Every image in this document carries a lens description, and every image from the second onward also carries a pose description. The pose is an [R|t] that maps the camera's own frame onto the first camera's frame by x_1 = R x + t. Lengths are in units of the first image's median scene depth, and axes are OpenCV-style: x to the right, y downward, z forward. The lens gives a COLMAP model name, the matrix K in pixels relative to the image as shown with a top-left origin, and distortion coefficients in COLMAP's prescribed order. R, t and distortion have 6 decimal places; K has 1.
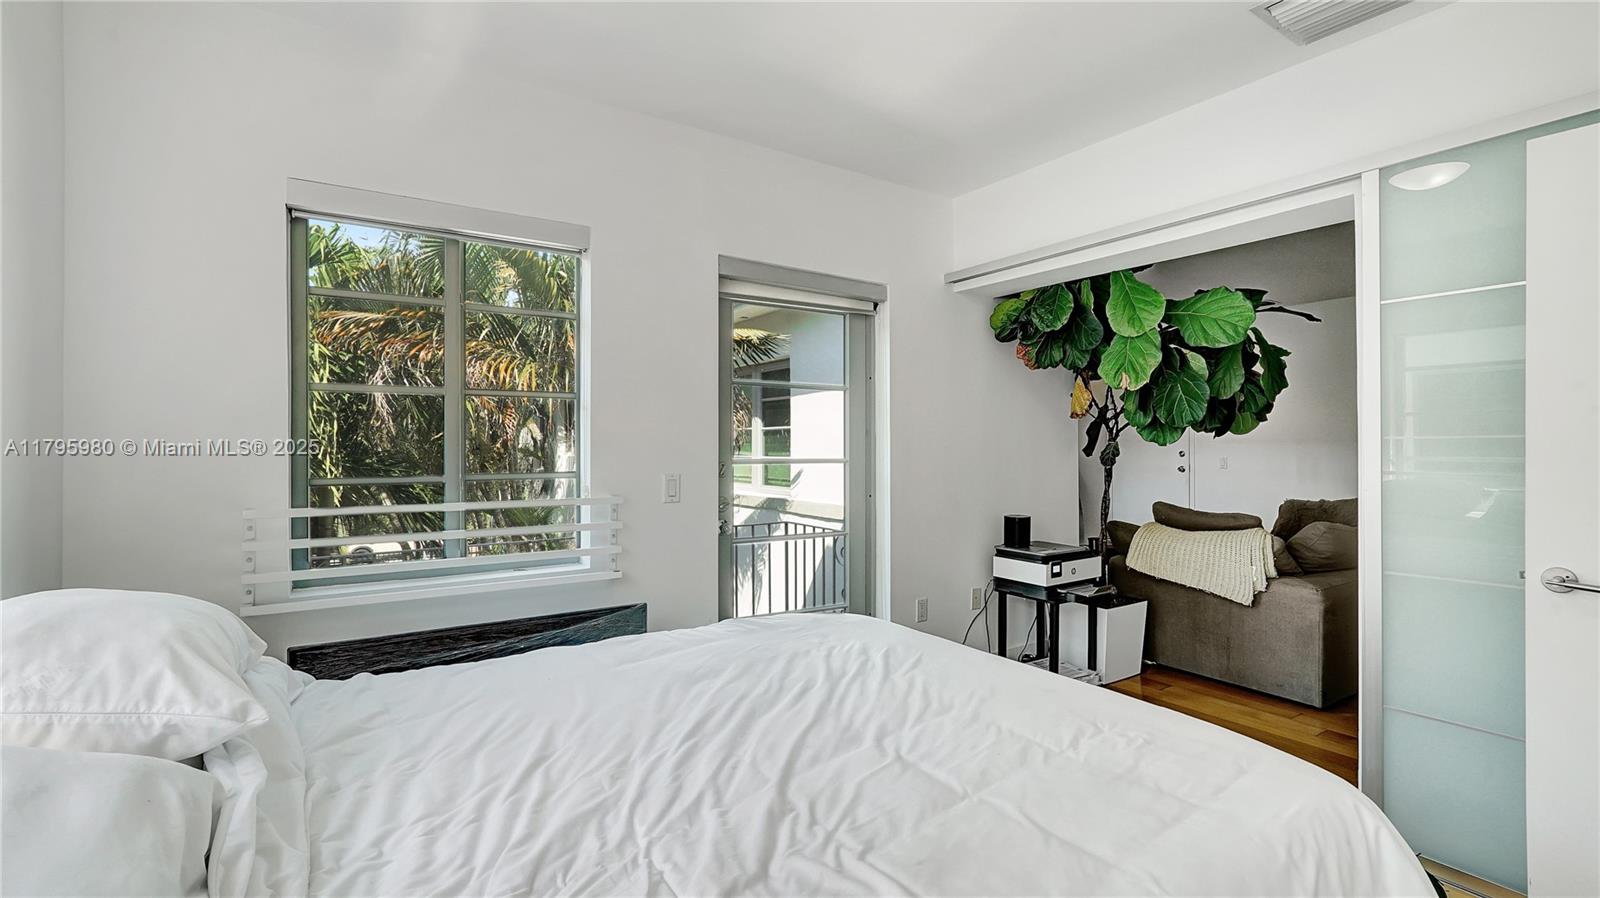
lens RADIAL K [[723.4, 0, 802.9], [0, 723.4, 446.1], [0, 0, 1]] dist [-0.016542, 0.005680]
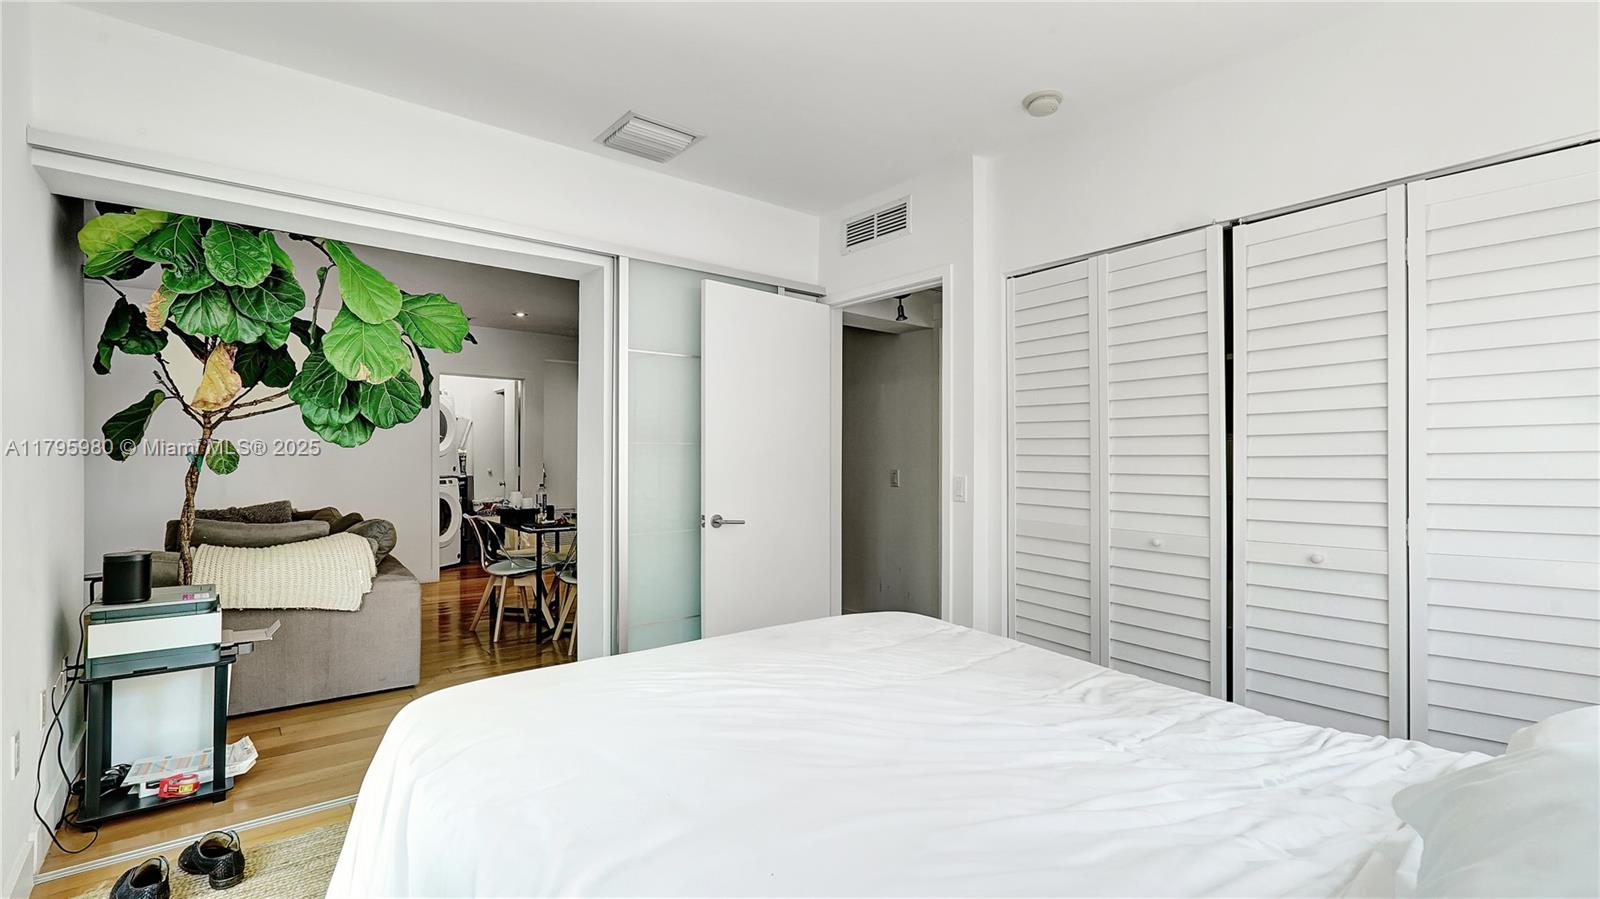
lens RADIAL K [[709.7, 0, 798.1], [0, 709.7, 455.4], [0, 0, 1]] dist [0.001433, 0.000055]
pose [[-0.106716, 0.000048, 0.994289, -0.424567], [-0.000450, 1.000000, -0.000096, 0.009558], [-0.994289, -0.000457, -0.106716, 0.515199]]
